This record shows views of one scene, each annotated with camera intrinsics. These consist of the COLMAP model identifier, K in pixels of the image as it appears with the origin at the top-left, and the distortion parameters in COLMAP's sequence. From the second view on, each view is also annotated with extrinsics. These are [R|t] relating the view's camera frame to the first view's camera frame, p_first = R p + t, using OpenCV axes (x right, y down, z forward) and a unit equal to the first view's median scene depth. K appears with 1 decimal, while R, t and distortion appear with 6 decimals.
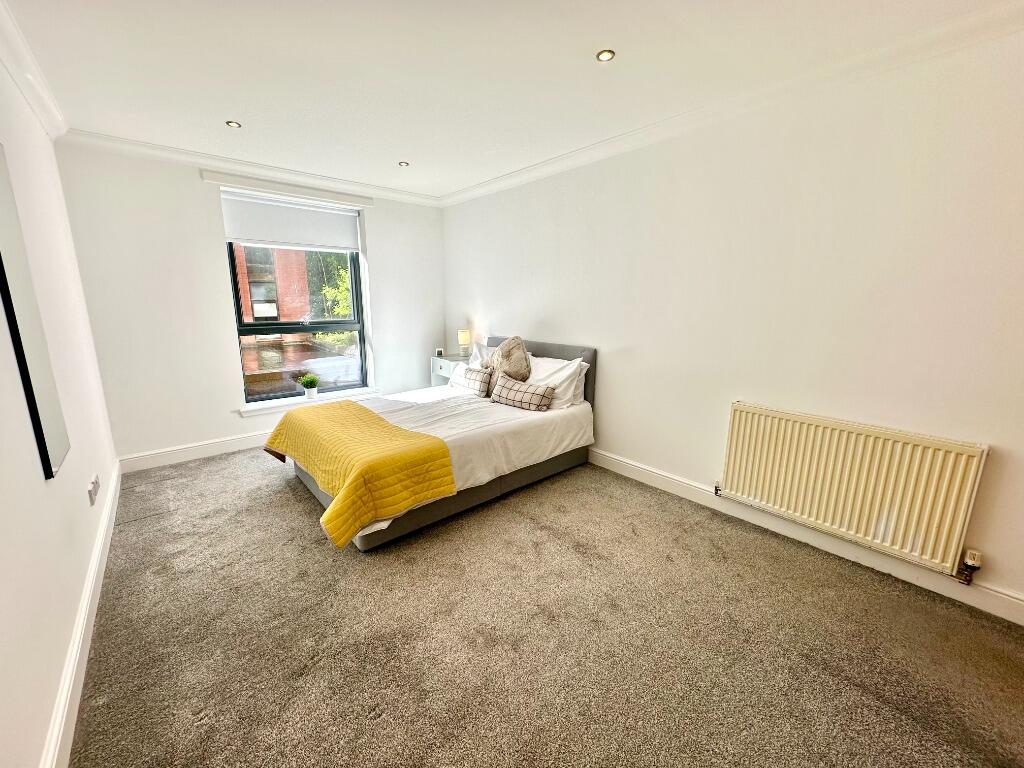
lens RADIAL K [[410.0, 0, 510.0], [0, 410.0, 383.6], [0, 0, 1]] dist [0.001839, -0.000211]
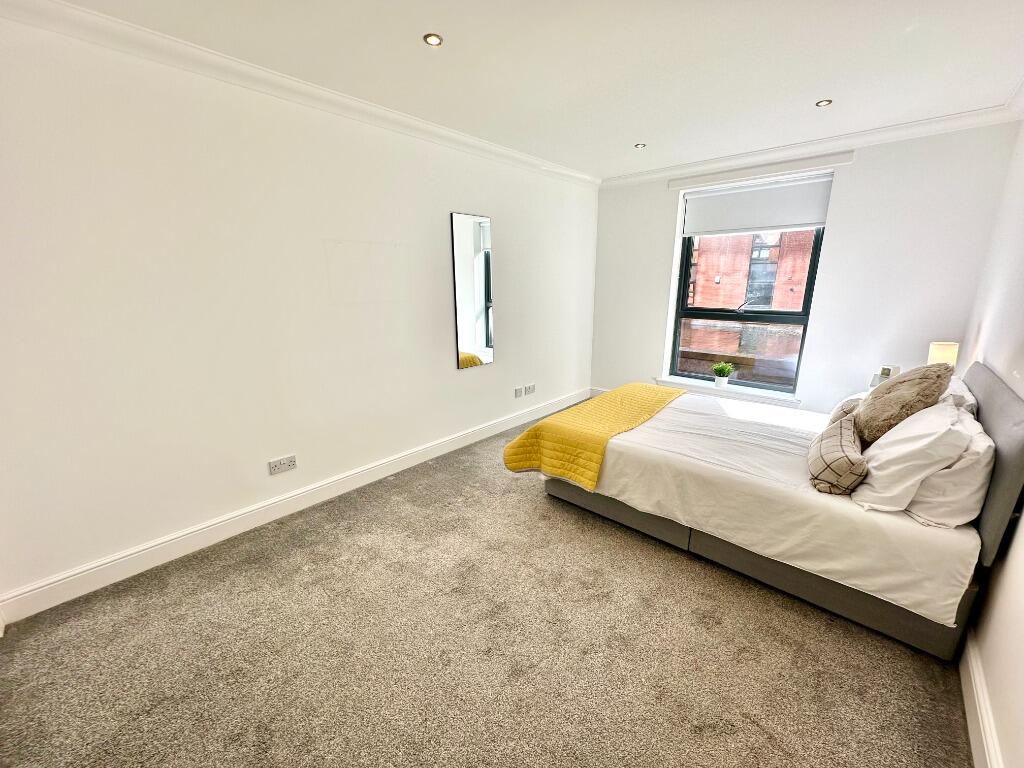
lens RADIAL K [[410.0, 0, 513.3], [0, 410.0, 383.6], [0, 0, 1]] dist [0.001839, -0.000211]
pose [[0.121349, 0.241095, -0.962885, 0.538283], [-0.196399, 0.956708, 0.214797, -0.113194], [0.972986, 0.163044, 0.163446, 0.456989]]
